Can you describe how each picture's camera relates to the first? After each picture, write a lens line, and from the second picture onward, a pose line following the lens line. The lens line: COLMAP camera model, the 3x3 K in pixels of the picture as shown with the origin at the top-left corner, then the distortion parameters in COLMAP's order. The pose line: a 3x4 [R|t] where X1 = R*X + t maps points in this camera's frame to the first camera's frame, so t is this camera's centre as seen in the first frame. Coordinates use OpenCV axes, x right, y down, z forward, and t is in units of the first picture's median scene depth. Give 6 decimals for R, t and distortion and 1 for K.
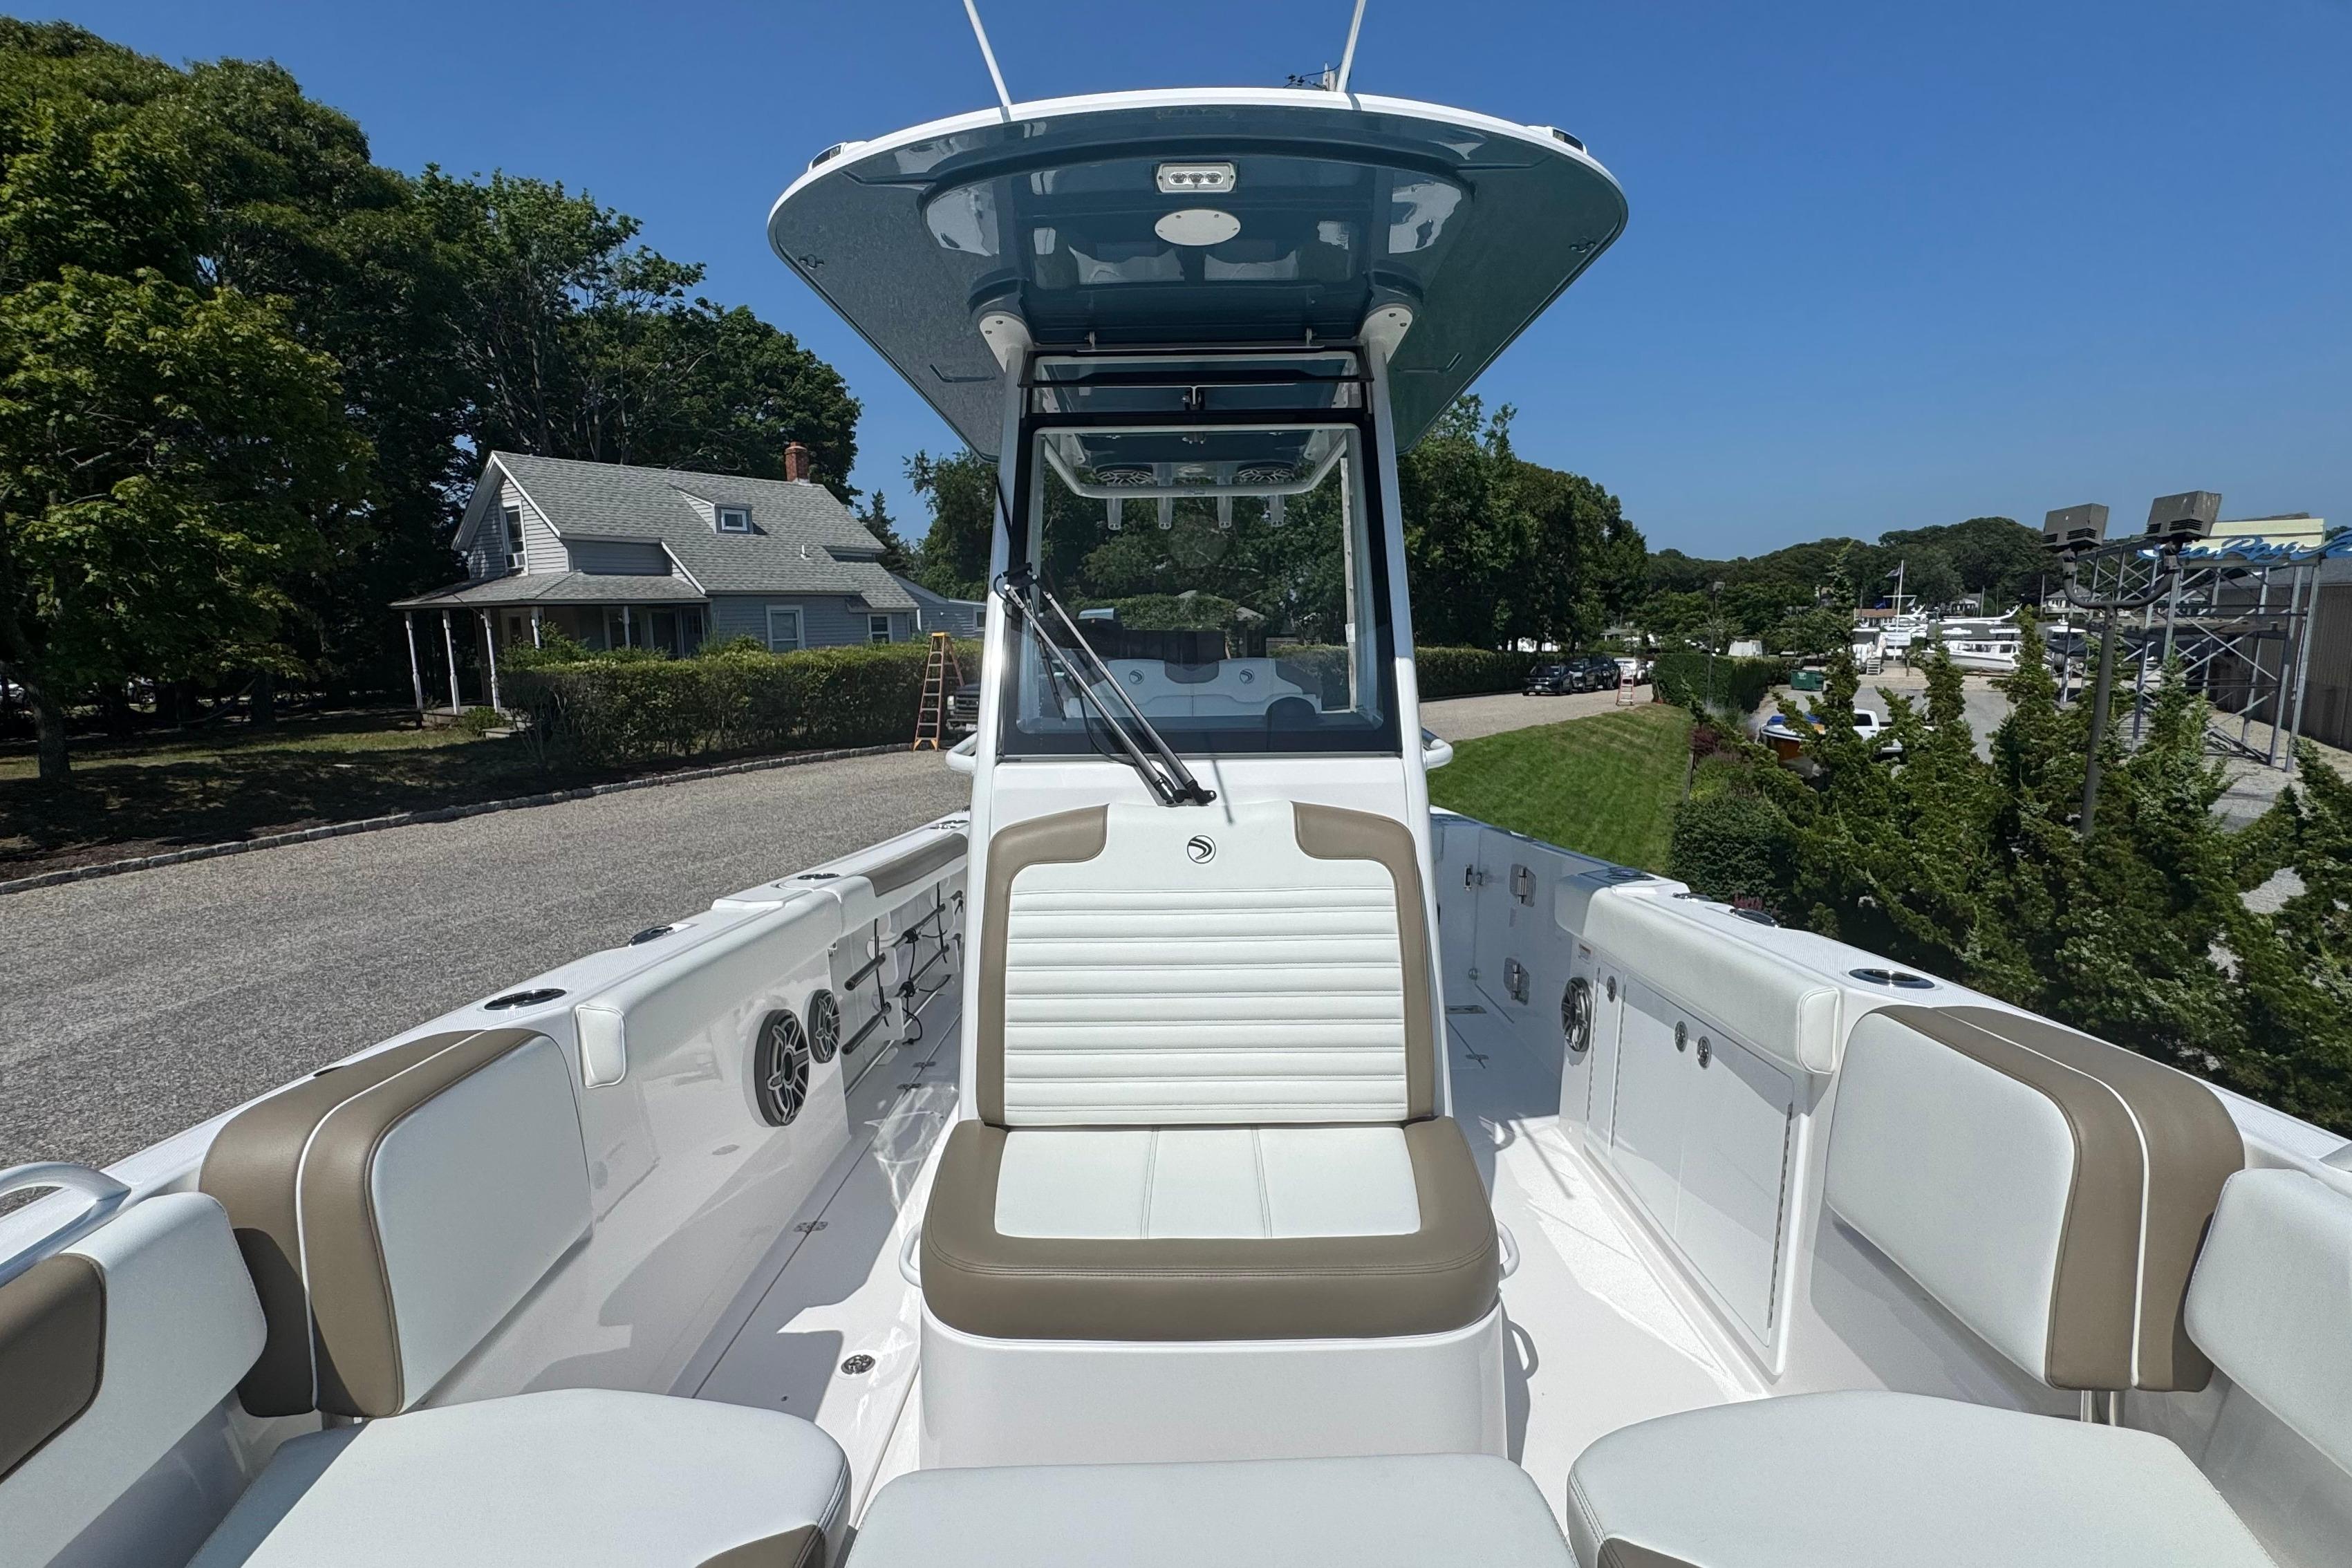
lens RADIAL K [[1110.7, 0, 1176.9], [0, 1110.7, 779.6], [0, 0, 1]] dist [-0.001295, -0.001608]
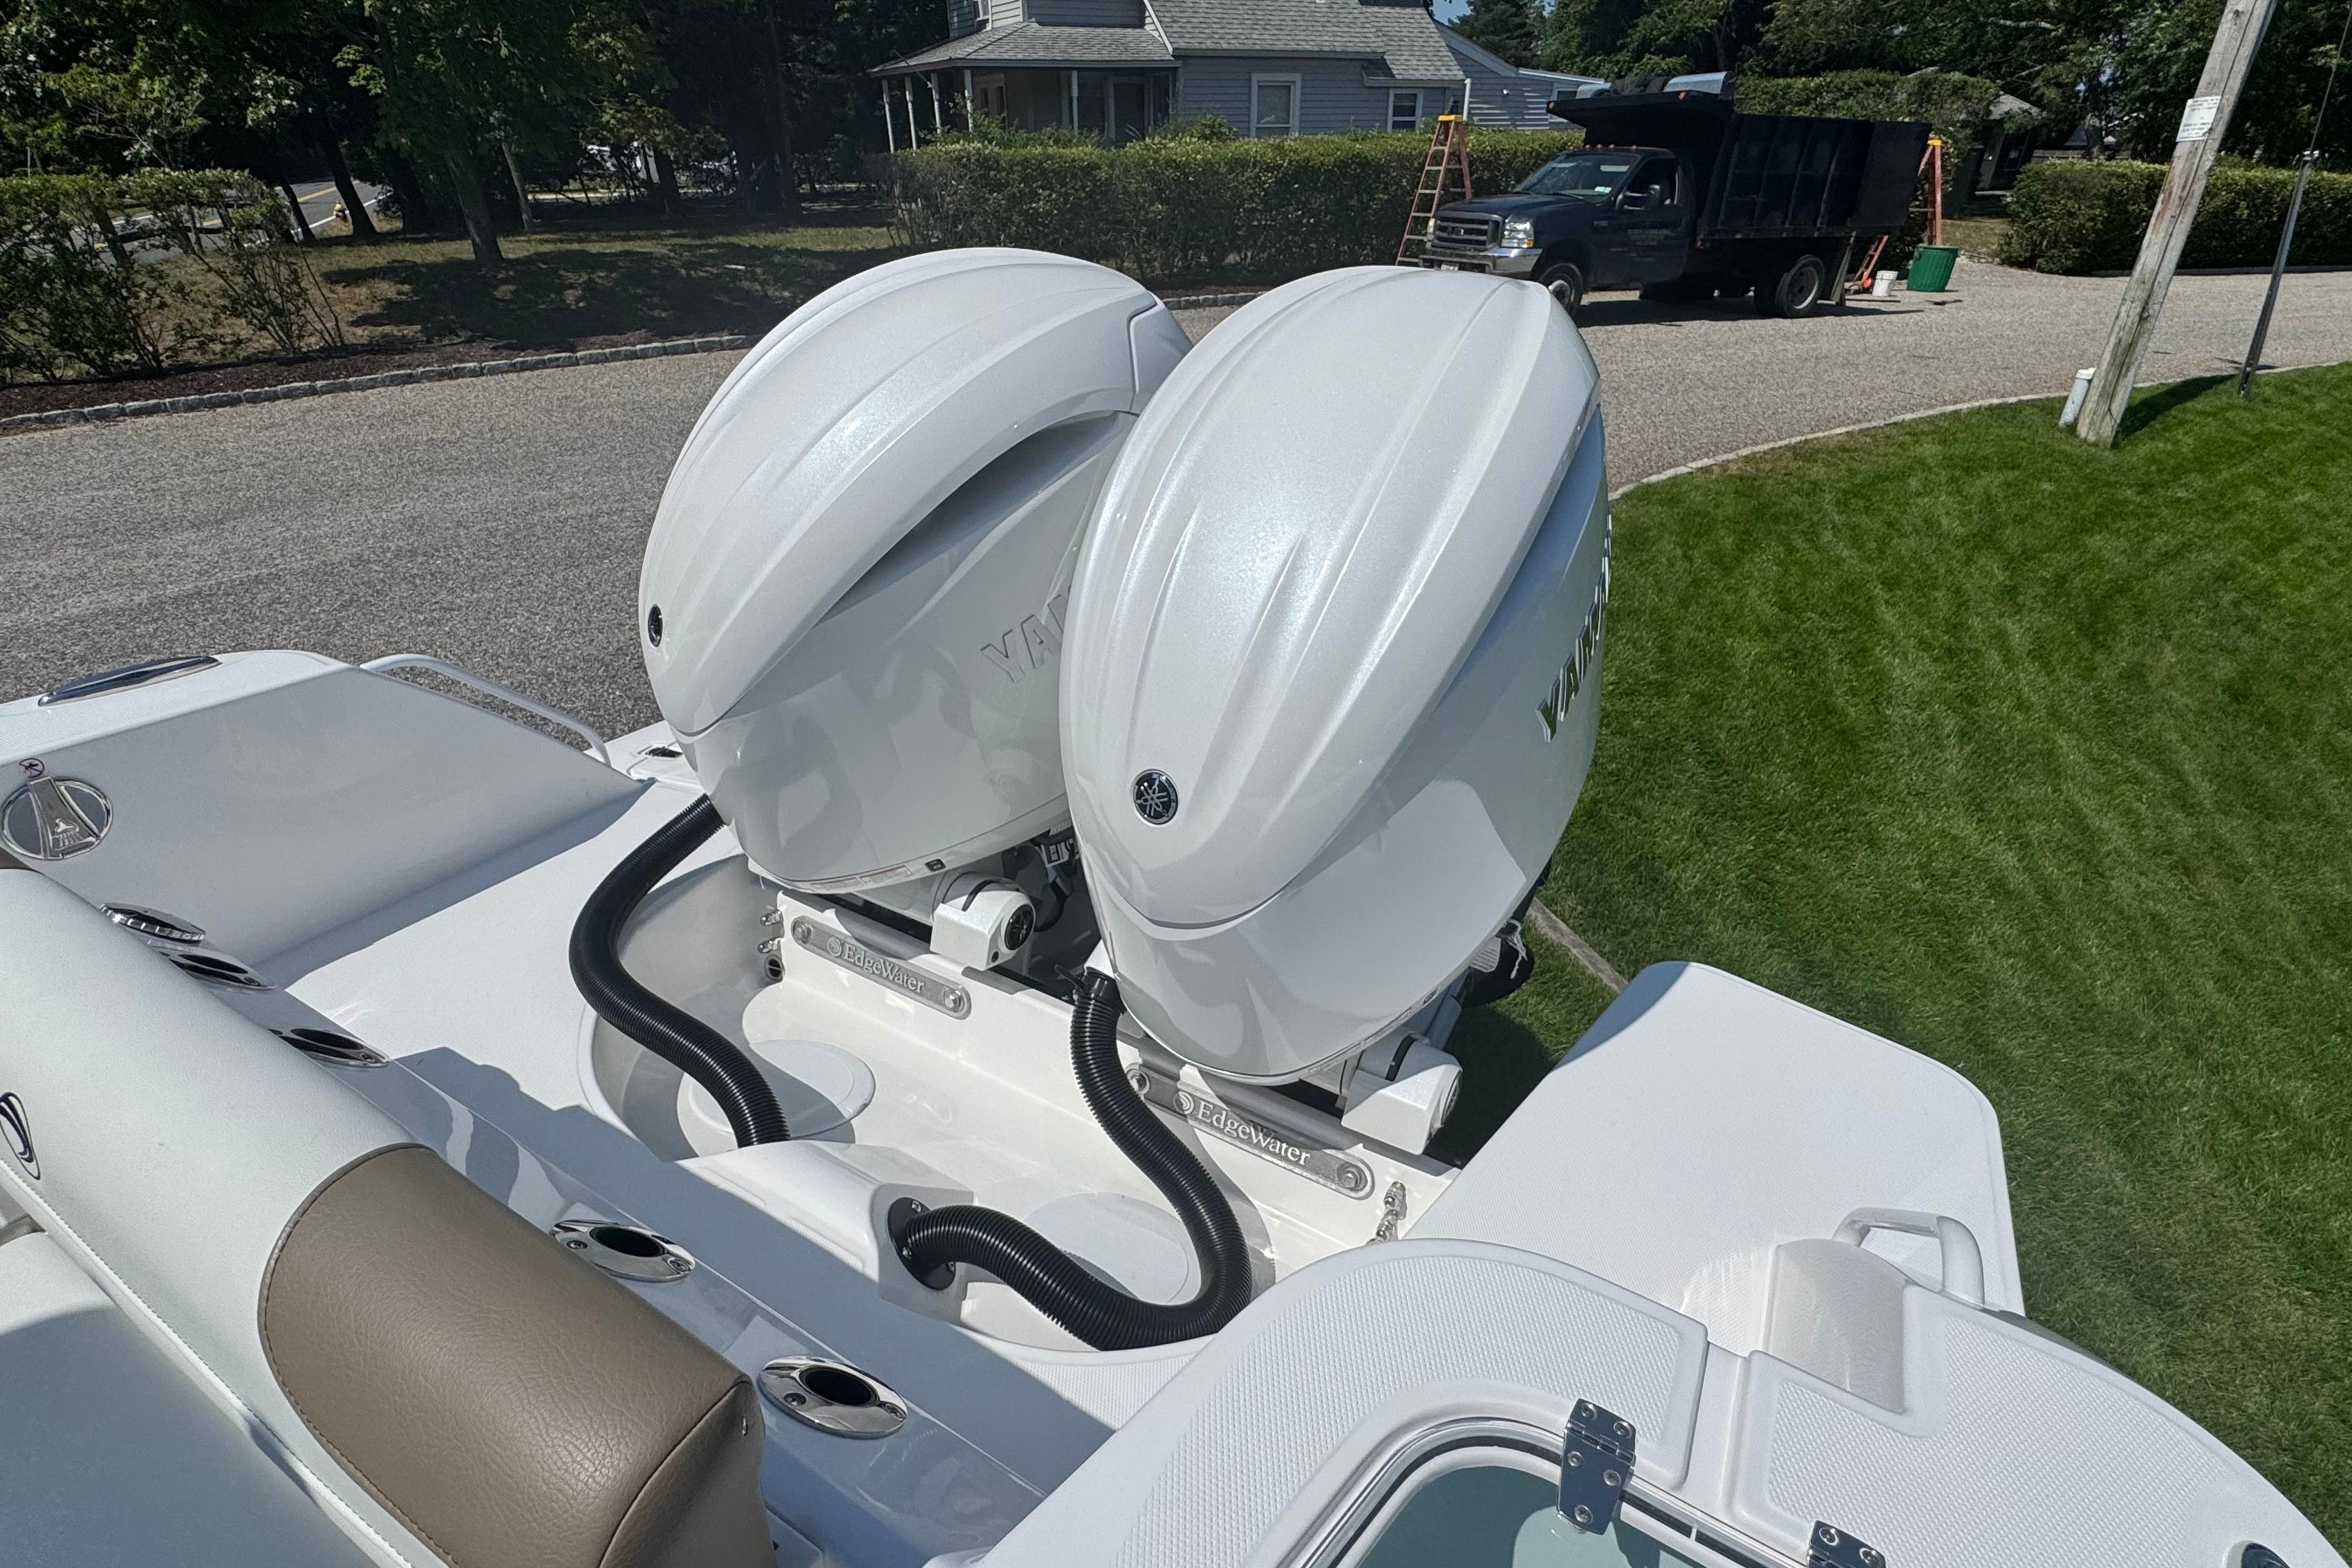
lens RADIAL K [[1110.7, 0, 1160.3], [0, 1110.7, 791.5], [0, 0, 1]] dist [-0.001295, -0.001608]
pose [[0.865111, 0.272212, -0.421288, 0.034303], [-0.084592, 0.907072, 0.412388, -0.018566], [0.494396, -0.321124, 0.807745, 0.202778]]
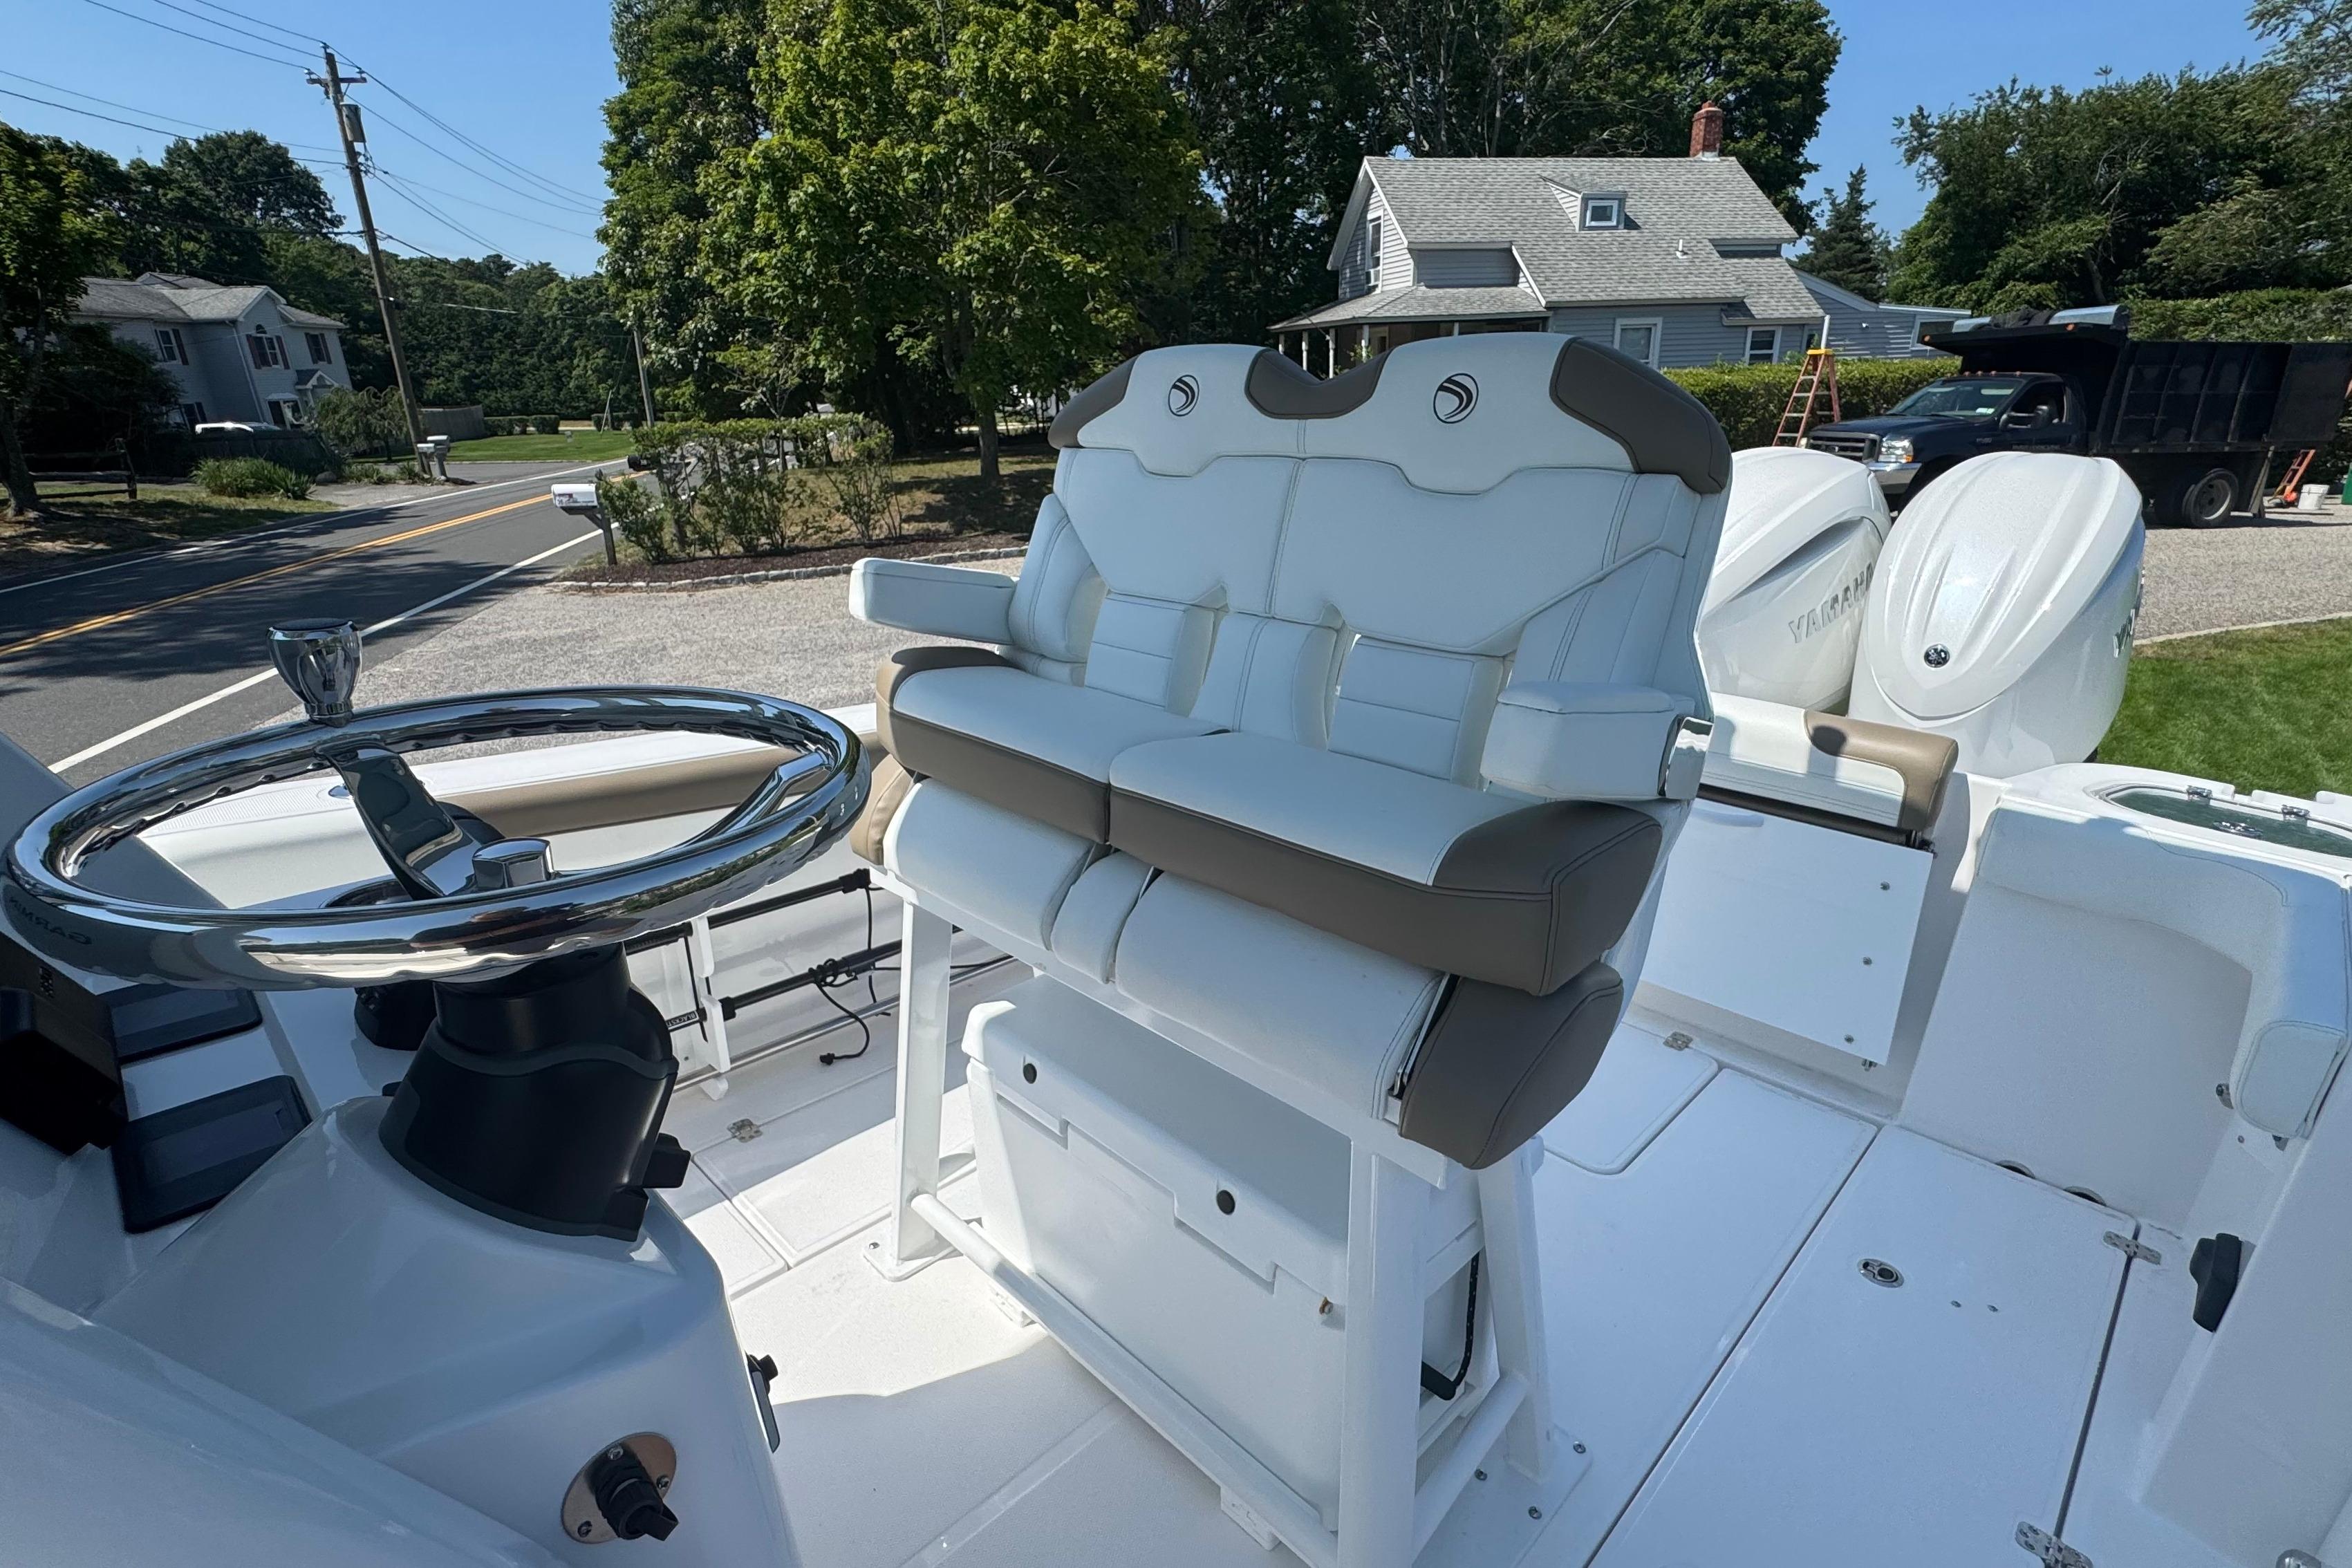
lens RADIAL K [[1110.7, 0, 1174.0], [0, 1110.7, 791.0], [0, 0, 1]] dist [-0.001295, -0.001608]
pose [[0.716121, 0.247348, -0.652679, 0.035592], [-0.084917, 0.959031, 0.270277, -0.010605], [0.692792, -0.138127, 0.707786, 0.115681]]
